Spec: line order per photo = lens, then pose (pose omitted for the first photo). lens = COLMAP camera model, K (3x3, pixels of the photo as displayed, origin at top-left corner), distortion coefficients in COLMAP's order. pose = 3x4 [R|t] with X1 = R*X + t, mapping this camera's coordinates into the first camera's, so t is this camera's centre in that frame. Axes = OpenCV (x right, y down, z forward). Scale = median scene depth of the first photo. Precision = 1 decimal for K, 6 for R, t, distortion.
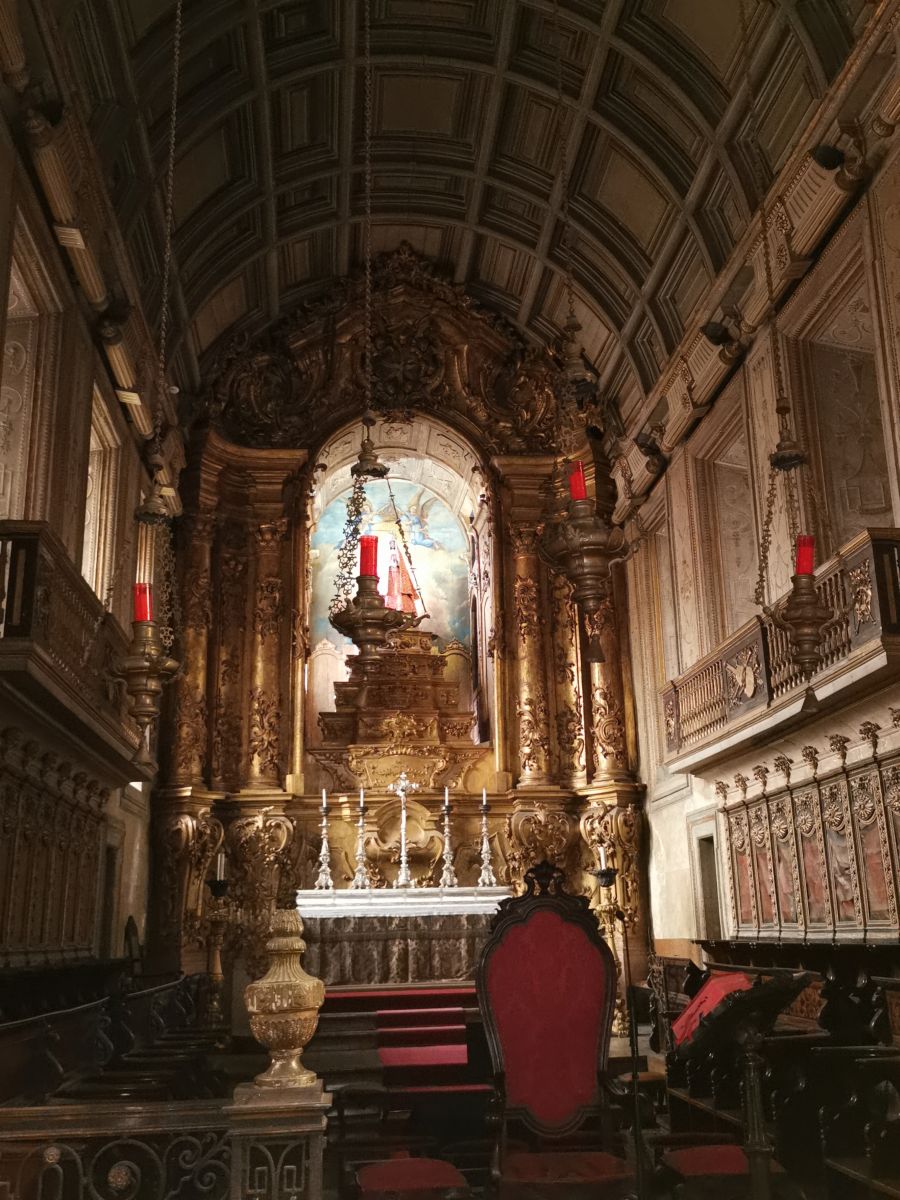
lens RADIAL K [[1100.3, 0, 450.0], [0, 1100.3, 600.0], [0, 0, 1]] dist [0.047257, -0.014132]
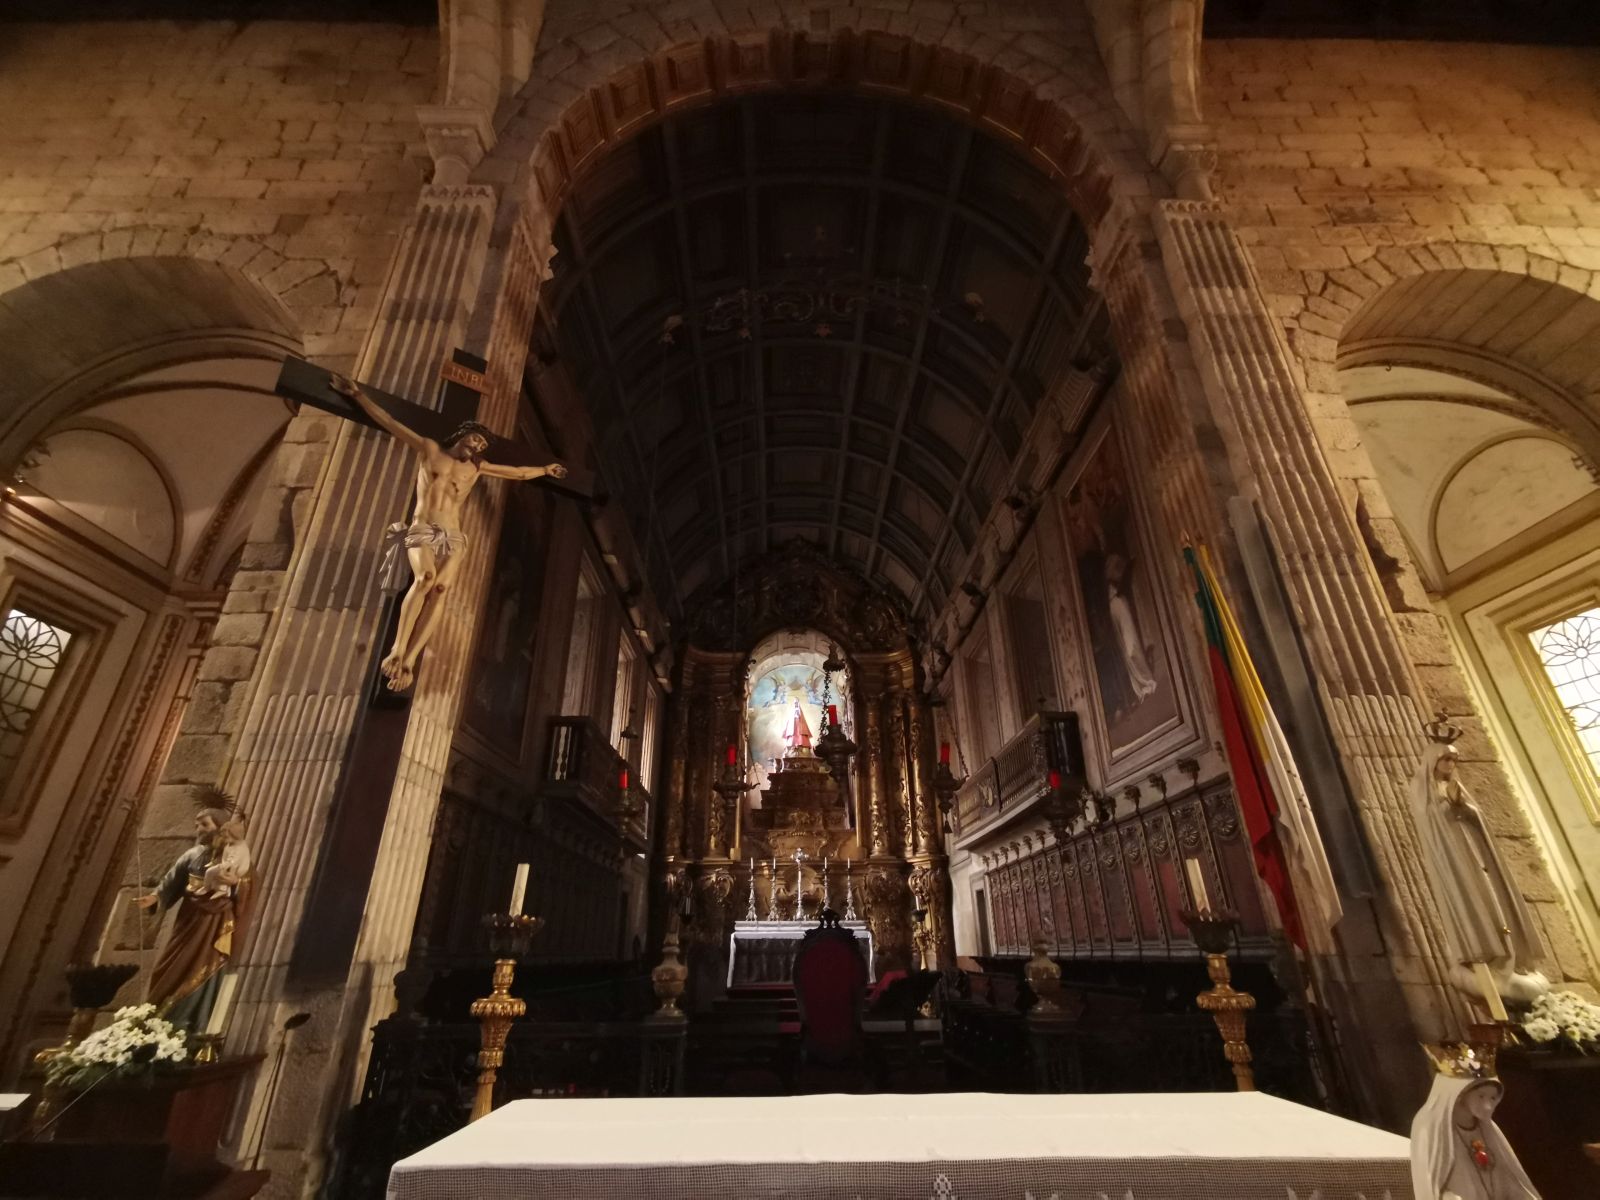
lens RADIAL K [[734.5, 0, 800.0], [0, 734.5, 600.0], [0, 0, 1]] dist [-0.001991, -0.000112]
pose [[0.995315, -0.026081, -0.093102, 0.071710], [0.011509, 0.988043, -0.153747, -0.042057], [0.095998, 0.151955, 0.983714, -0.145611]]
